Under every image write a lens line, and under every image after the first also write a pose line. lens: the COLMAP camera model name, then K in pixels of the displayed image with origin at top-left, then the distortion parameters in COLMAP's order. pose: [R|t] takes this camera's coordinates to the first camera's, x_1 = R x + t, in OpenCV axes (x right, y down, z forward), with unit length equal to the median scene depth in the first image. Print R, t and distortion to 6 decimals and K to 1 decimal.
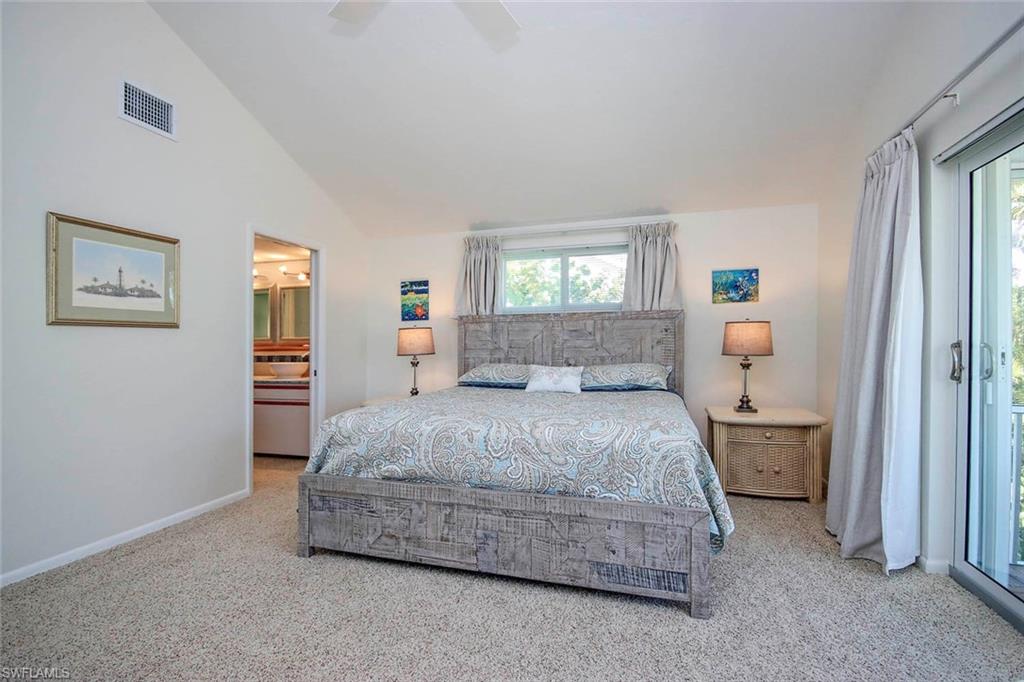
lens RADIAL K [[487.4, 0, 512.0], [0, 487.4, 341.0], [0, 0, 1]] dist [-0.000122, 0.000217]
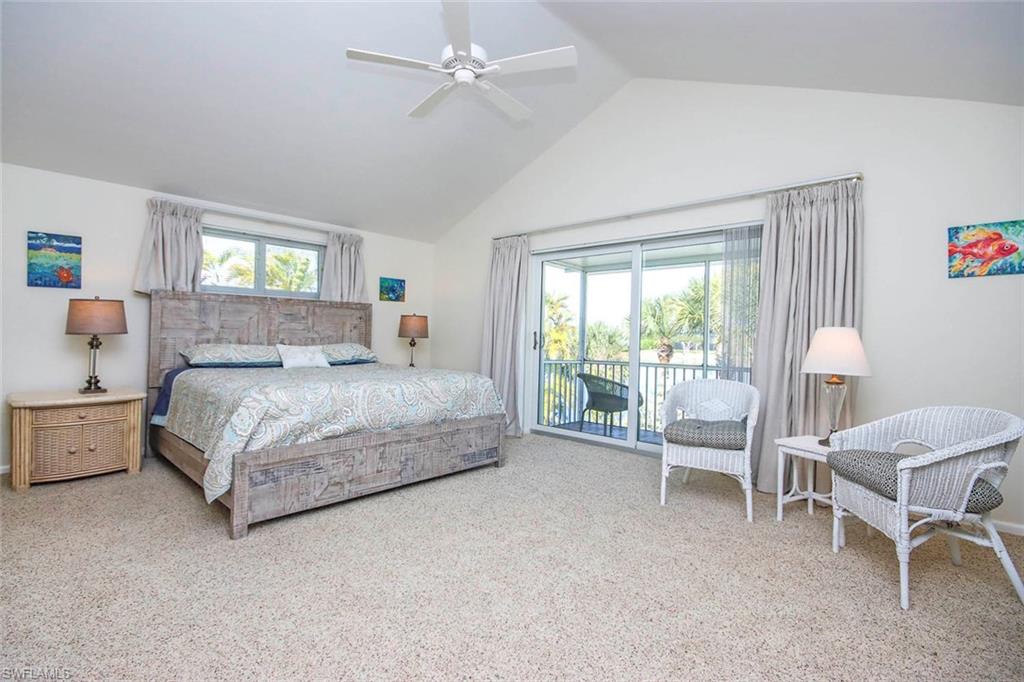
lens RADIAL K [[487.4, 0, 512.0], [0, 487.4, 341.0], [0, 0, 1]] dist [-0.000122, 0.000217]
pose [[0.418301, 0.002717, 0.908305, -0.757751], [-0.028425, 0.999545, 0.010101, 0.015591], [-0.907864, -0.030043, 0.418187, 0.074586]]
